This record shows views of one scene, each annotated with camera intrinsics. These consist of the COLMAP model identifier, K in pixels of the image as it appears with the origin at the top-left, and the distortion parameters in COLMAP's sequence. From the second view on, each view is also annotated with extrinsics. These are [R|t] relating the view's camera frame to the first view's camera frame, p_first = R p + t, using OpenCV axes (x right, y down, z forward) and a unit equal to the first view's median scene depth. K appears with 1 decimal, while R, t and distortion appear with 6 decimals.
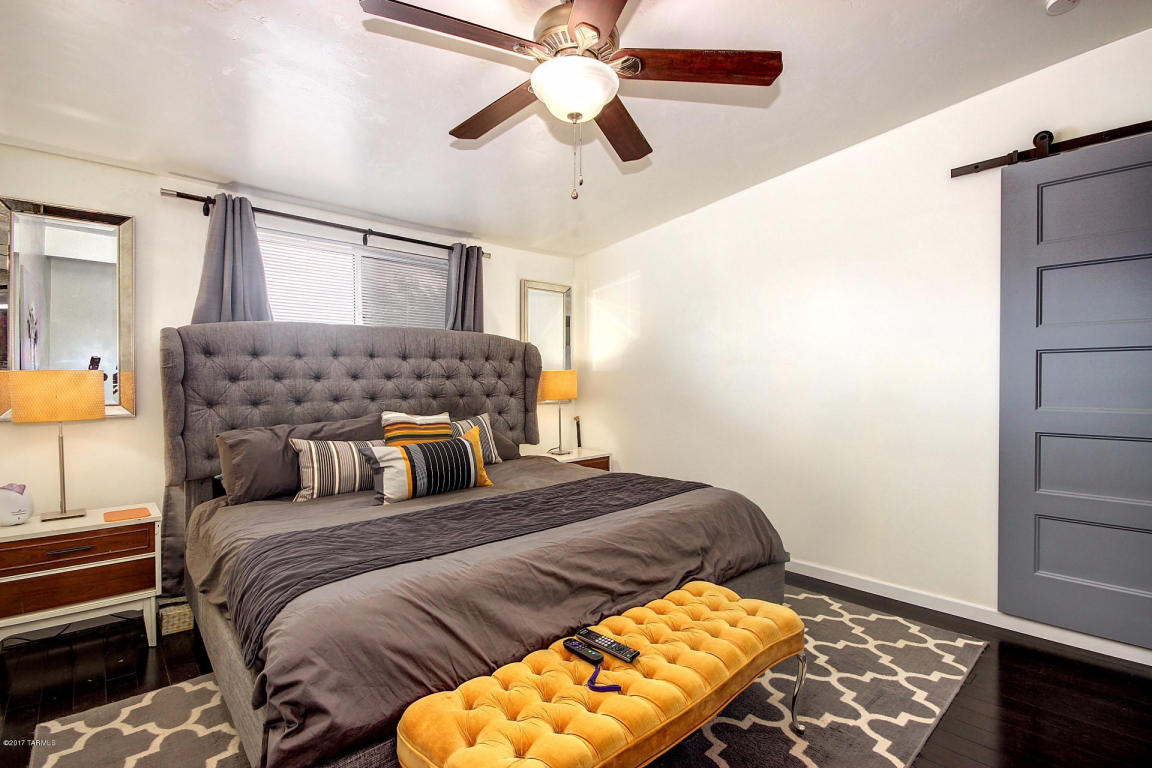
lens RADIAL K [[535.7, 0, 584.3], [0, 535.7, 386.9], [0, 0, 1]] dist [0.004303, -0.009461]
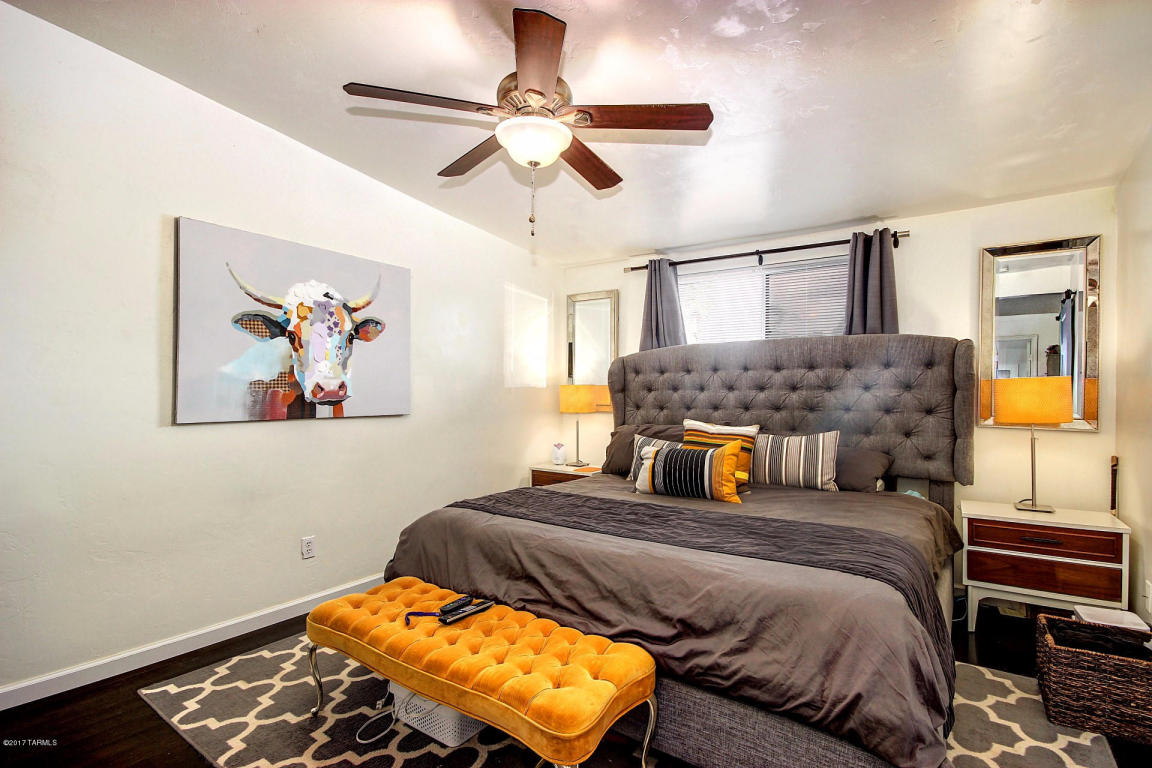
lens RADIAL K [[535.7, 0, 584.0], [0, 535.7, 385.5], [0, 0, 1]] dist [0.004303, -0.009461]
pose [[0.222941, -0.003491, -0.974826, 0.625144], [-0.014580, 0.999870, -0.006915, -0.012930], [0.974723, 0.015755, 0.222861, 0.474624]]
